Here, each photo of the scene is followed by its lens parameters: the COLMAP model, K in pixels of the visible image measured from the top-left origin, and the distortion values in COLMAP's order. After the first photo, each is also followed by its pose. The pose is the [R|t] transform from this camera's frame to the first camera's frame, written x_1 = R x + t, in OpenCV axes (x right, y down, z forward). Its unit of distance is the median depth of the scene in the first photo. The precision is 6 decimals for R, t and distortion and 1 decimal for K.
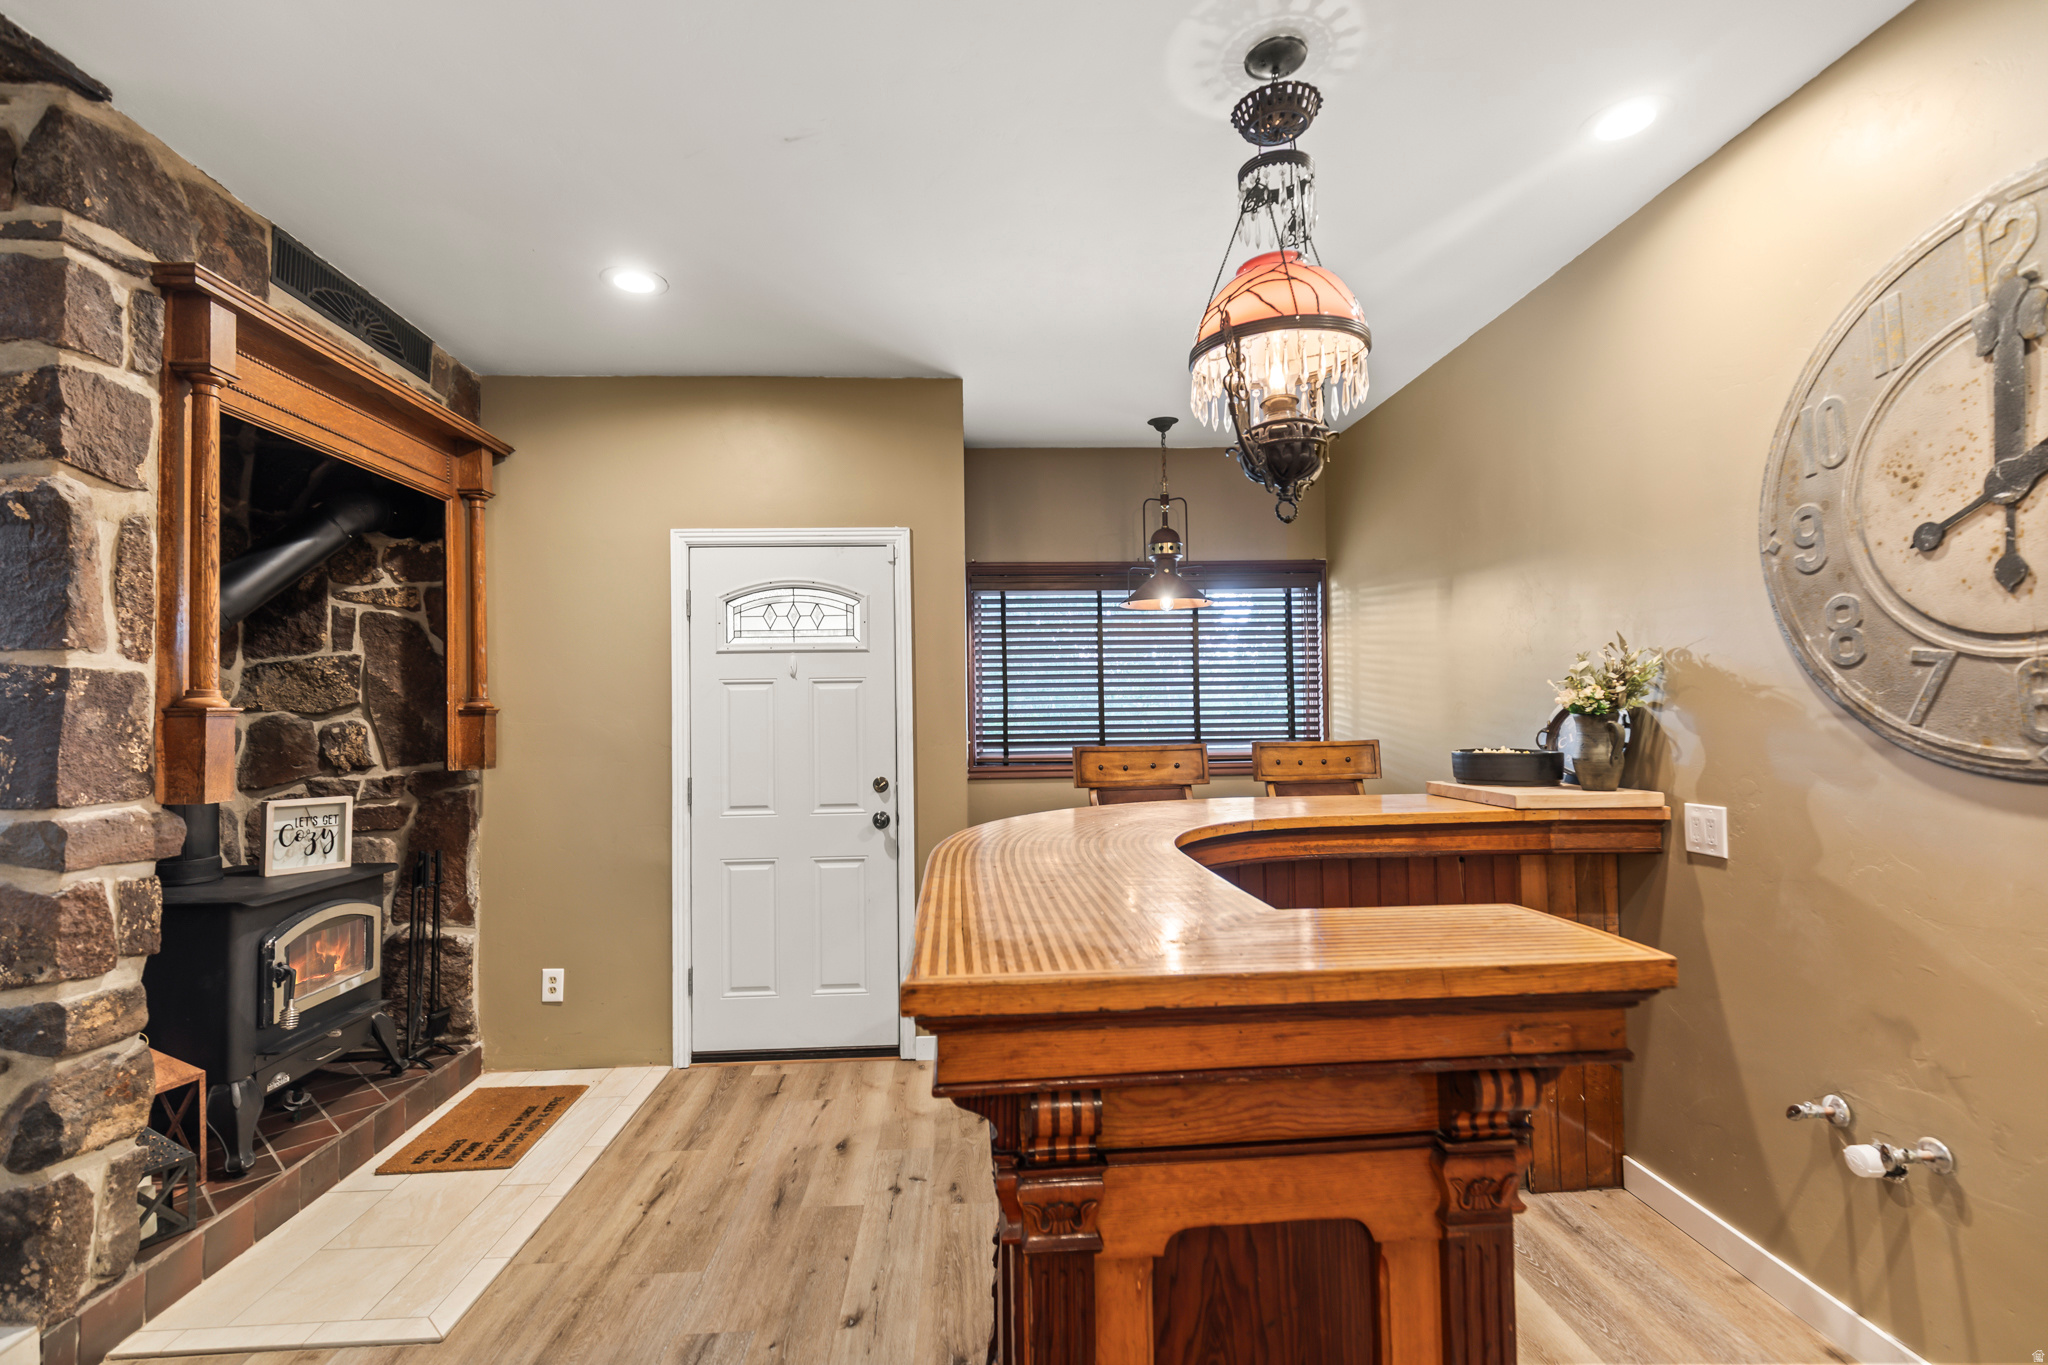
lens RADIAL K [[916.1, 0, 1024.0], [0, 916.1, 682.5], [0, 0, 1]] dist [-0.001140, 0.000354]
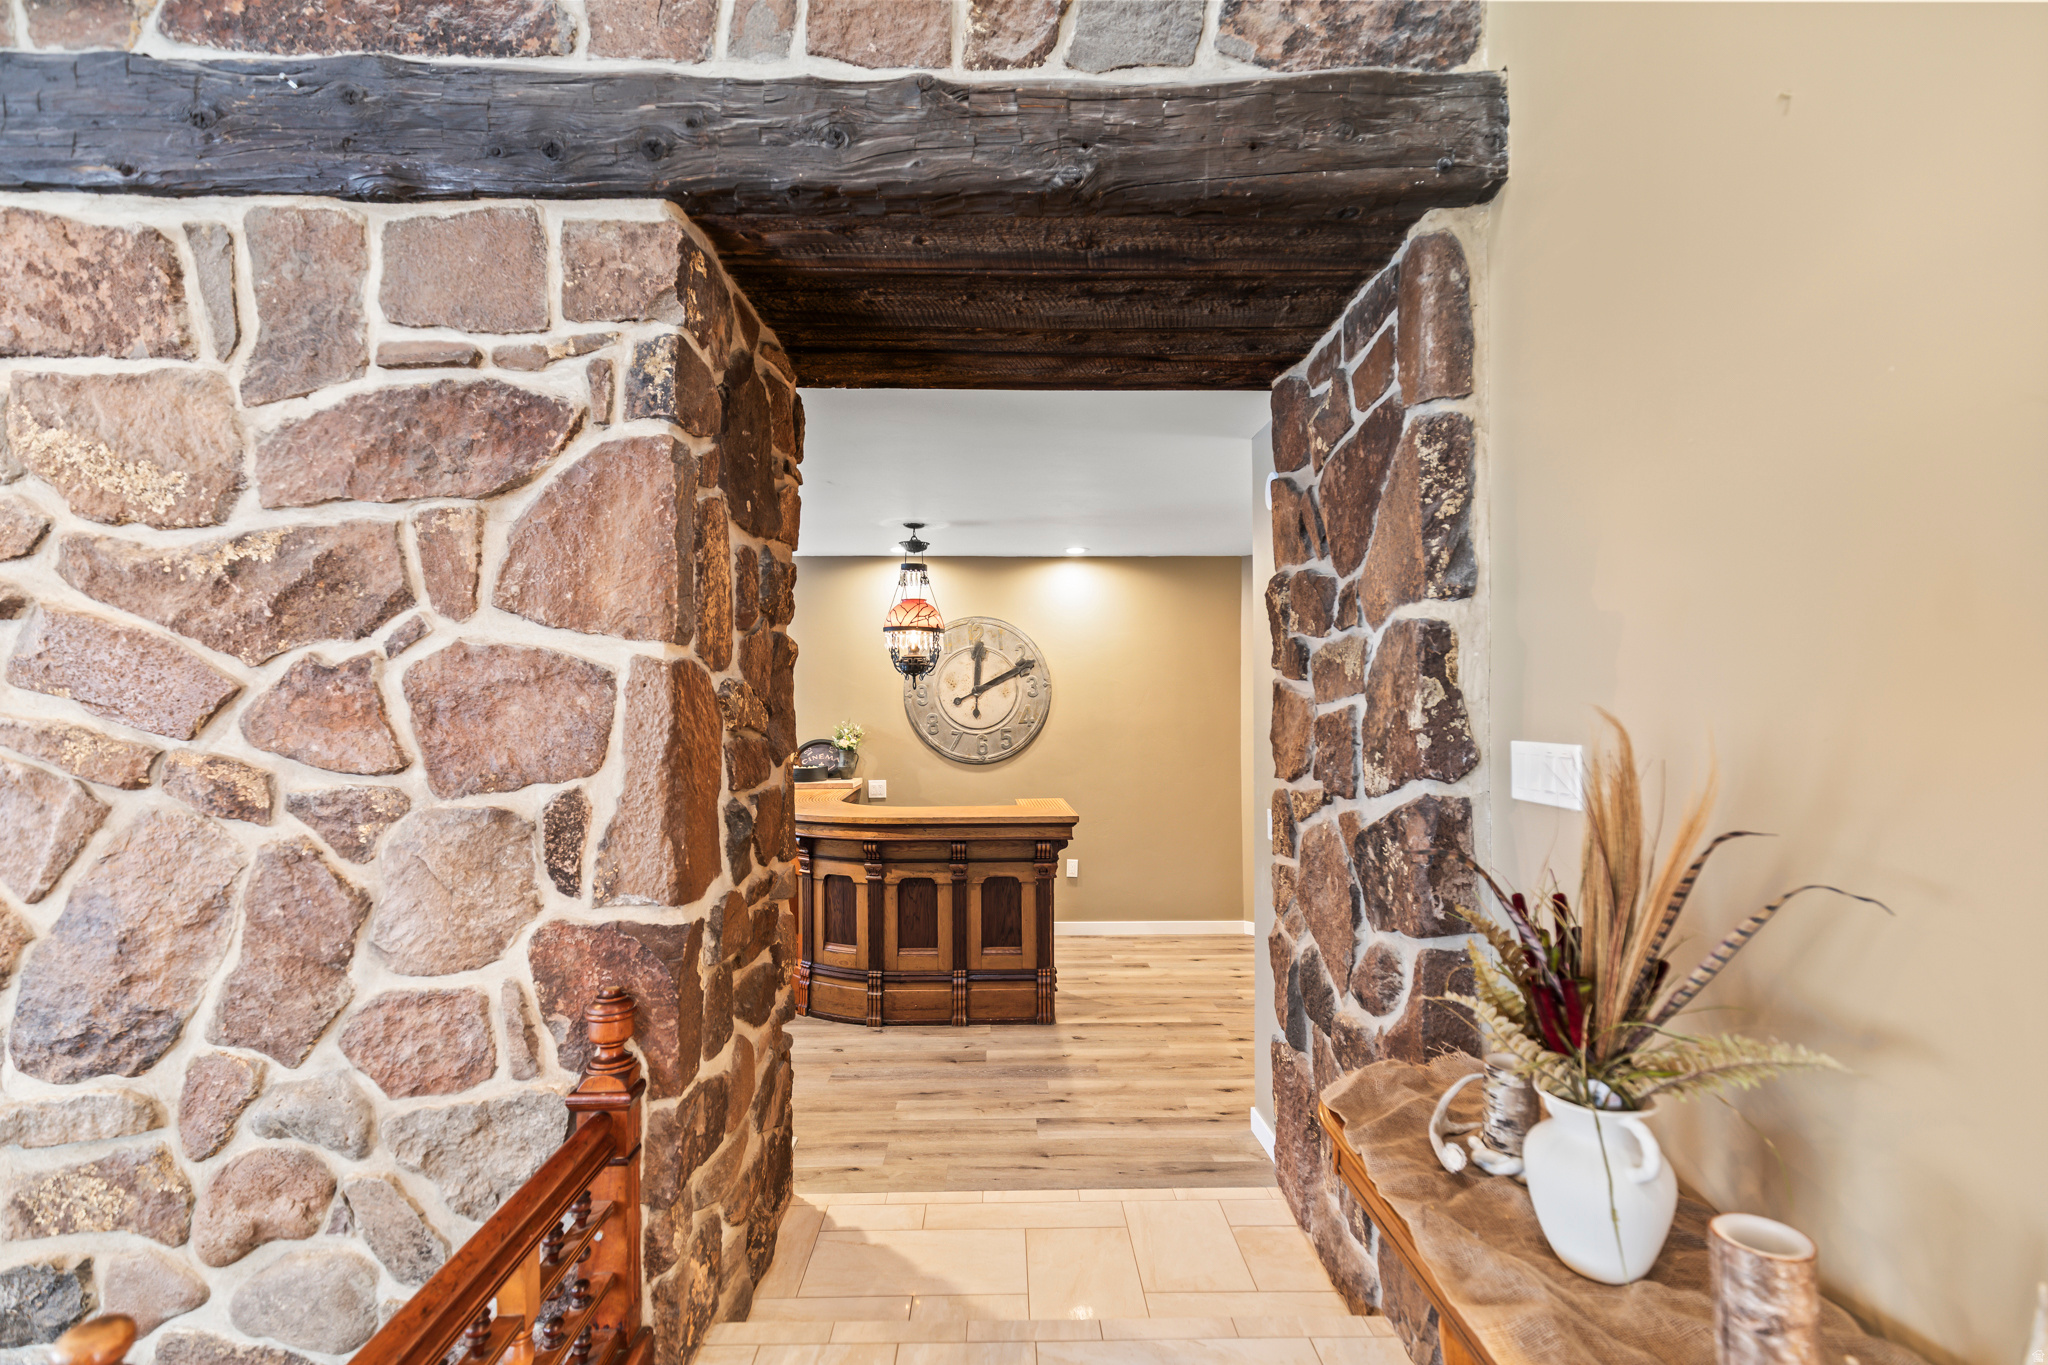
lens RADIAL K [[915.9, 0, 1018.1], [0, 915.9, 682.3], [0, 0, 1]] dist [0.002170, 0.000179]
pose [[0.031188, 0.029746, 0.999071, -2.355142], [-0.025737, 0.999250, -0.028948, -0.112941], [-0.999182, -0.024810, 0.031931, 0.534162]]
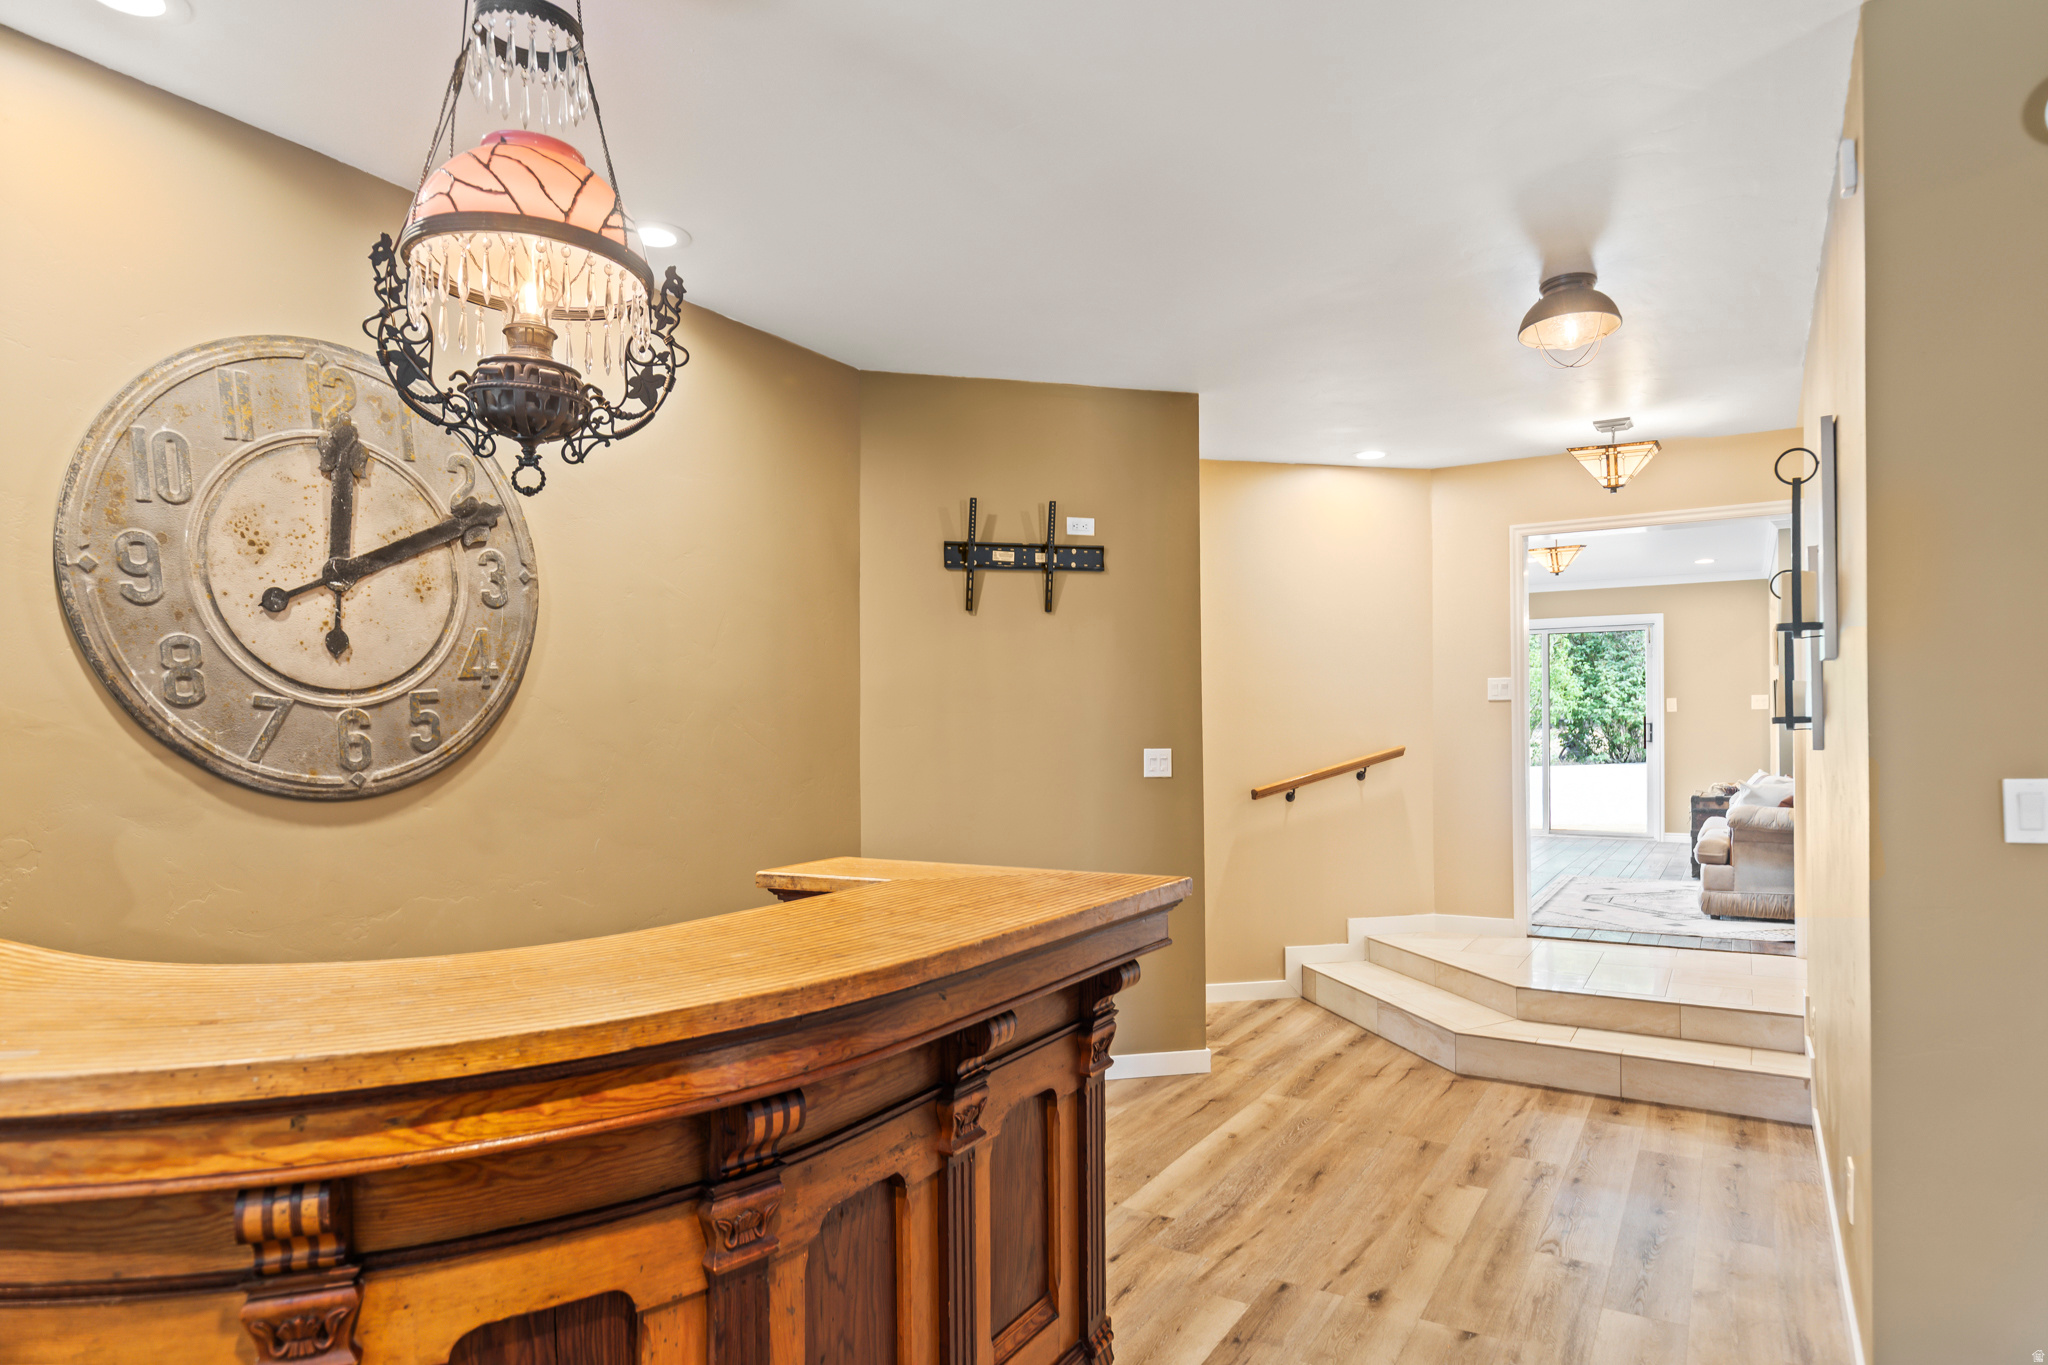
lens RADIAL K [[1173.2, 0, 1027.8], [0, 1173.2, 723.0], [0, 0, 1]] dist [0.006772, 0.001616]
pose [[-0.827904, 0.021049, 0.560474, -0.547581], [0.001539, 0.999377, -0.035259, 0.044613], [-0.560867, -0.028328, -0.827421, 1.438287]]
